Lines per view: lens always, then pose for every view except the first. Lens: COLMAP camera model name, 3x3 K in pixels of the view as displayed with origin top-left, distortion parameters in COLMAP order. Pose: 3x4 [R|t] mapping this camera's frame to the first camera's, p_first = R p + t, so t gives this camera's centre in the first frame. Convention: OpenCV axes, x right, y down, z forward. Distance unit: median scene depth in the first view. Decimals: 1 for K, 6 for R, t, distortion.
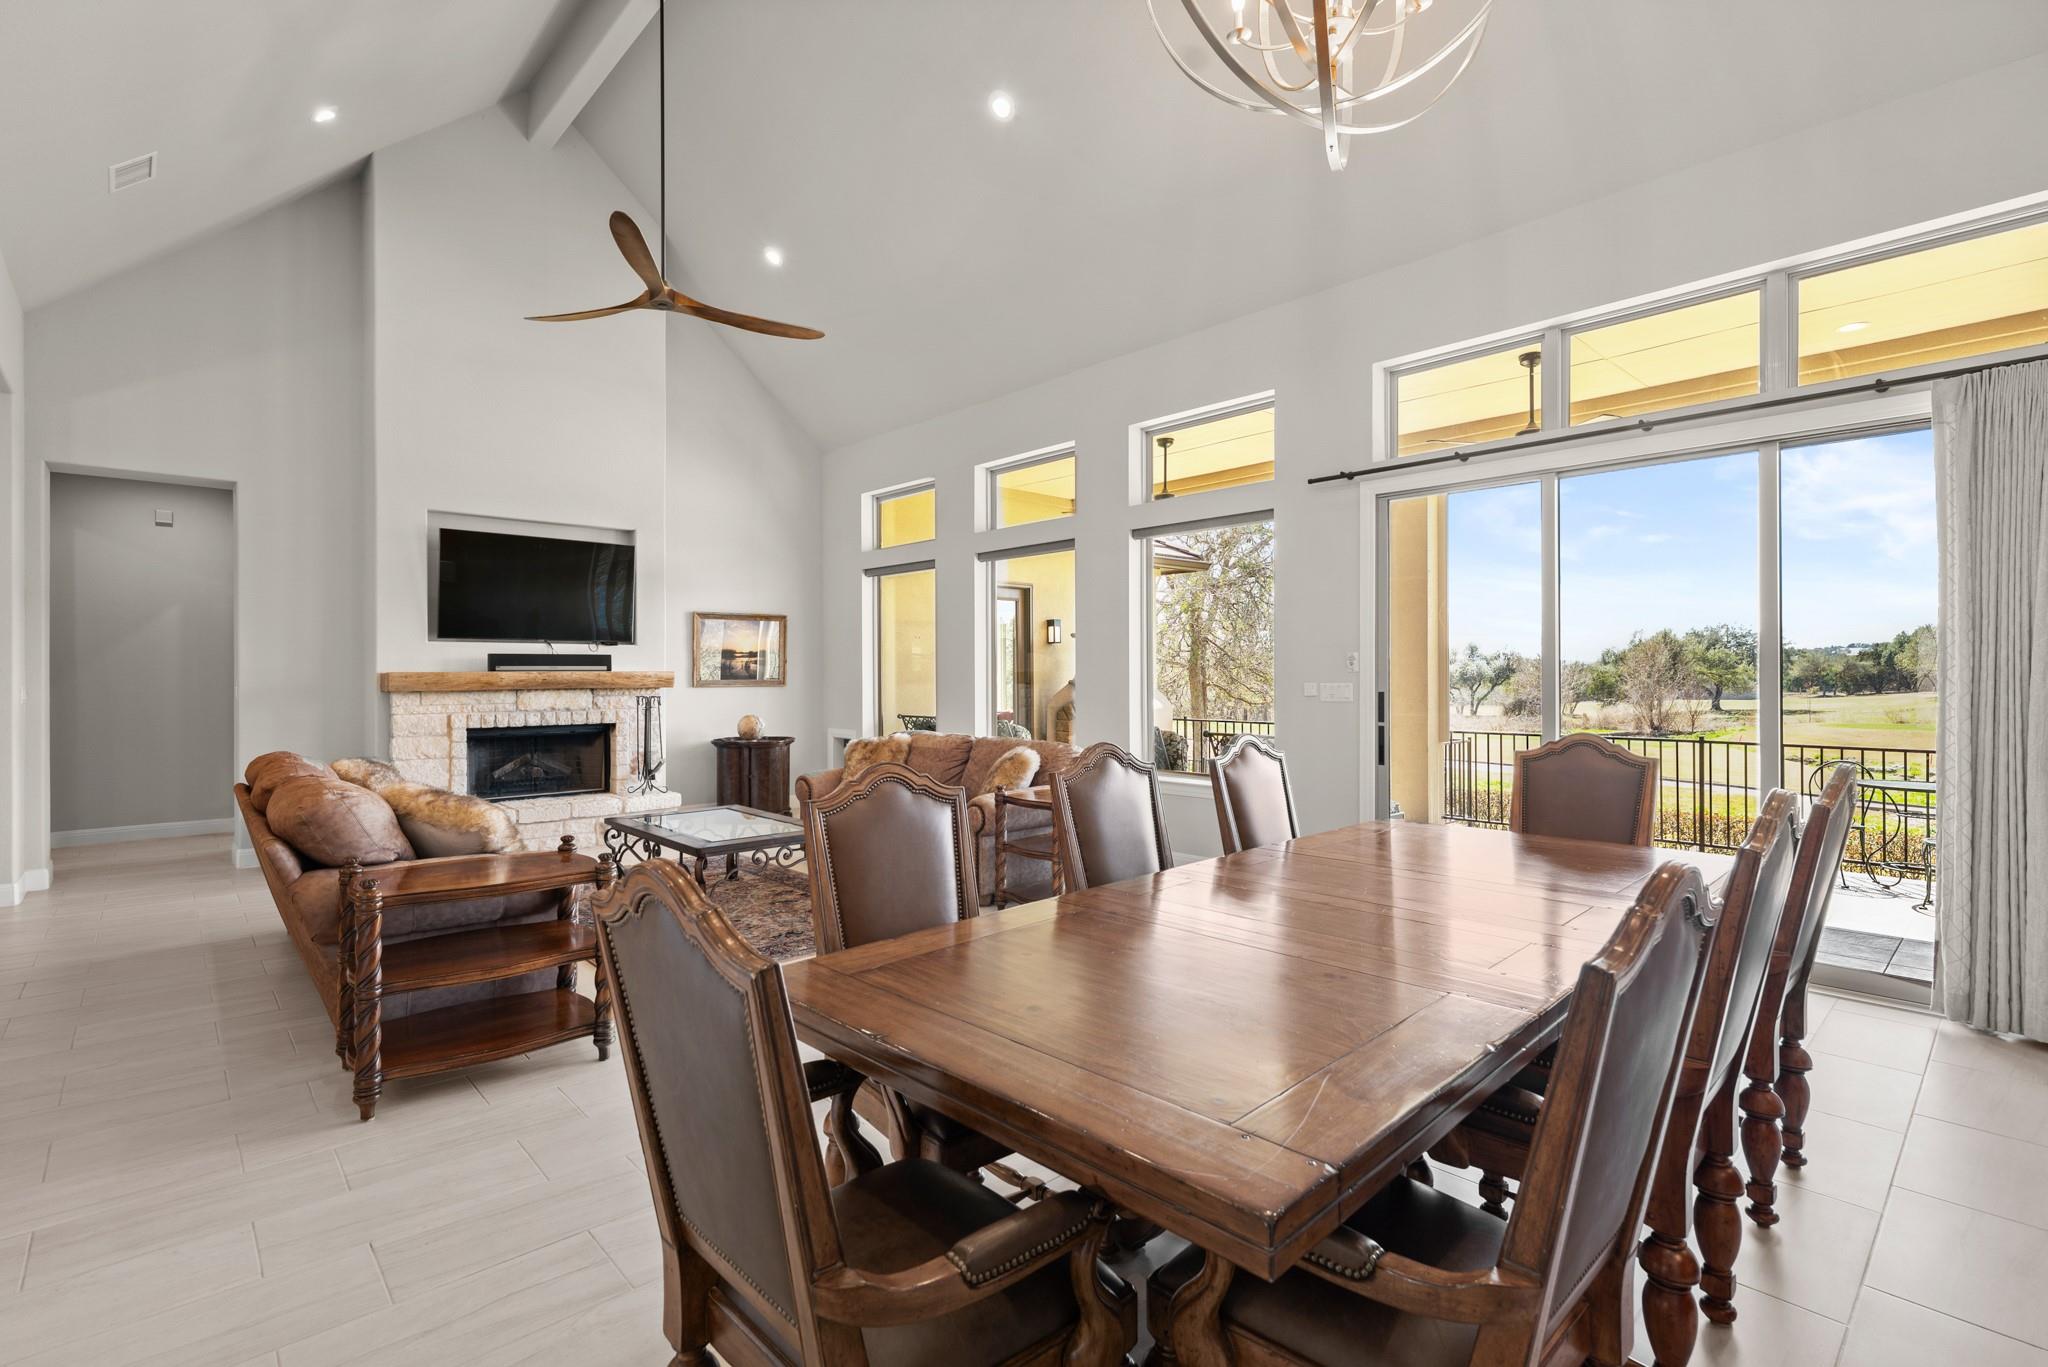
lens RADIAL K [[952.4, 0, 996.2], [0, 952.4, 672.5], [0, 0, 1]] dist [-0.000185, 0.000005]
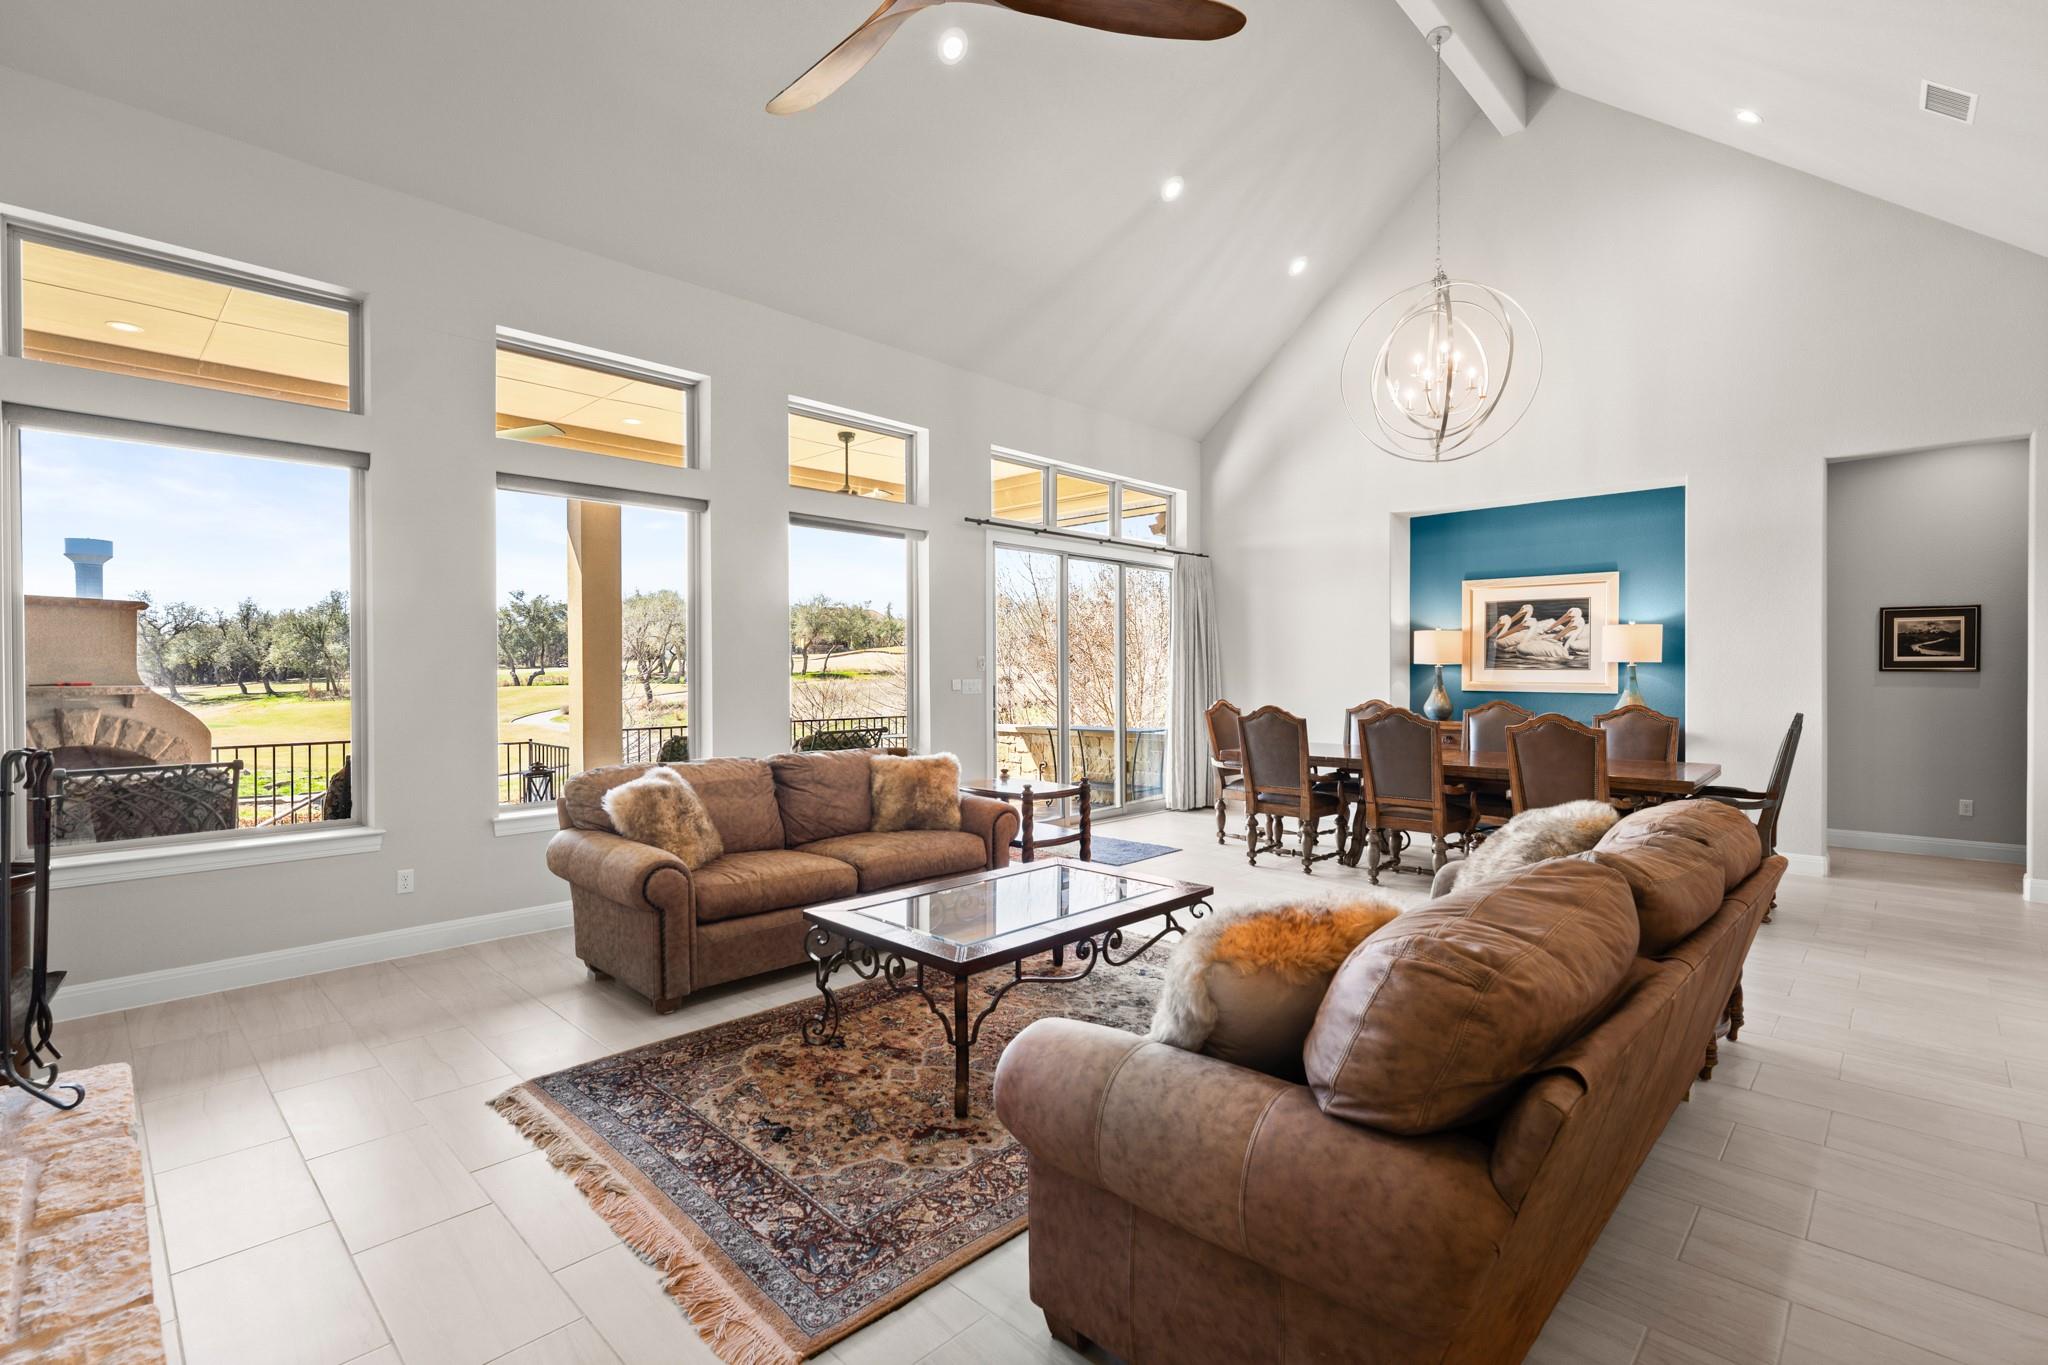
lens RADIAL K [[929.5, 0, 1024.0], [0, 929.5, 682.5], [0, 0, 1]] dist [-0.001020, 0.000195]
pose [[-0.075282, -0.007811, 0.997132, -1.061959], [0.001289, 0.999968, 0.007930, 0.005332], [-0.997161, 0.001882, -0.075269, 1.194167]]
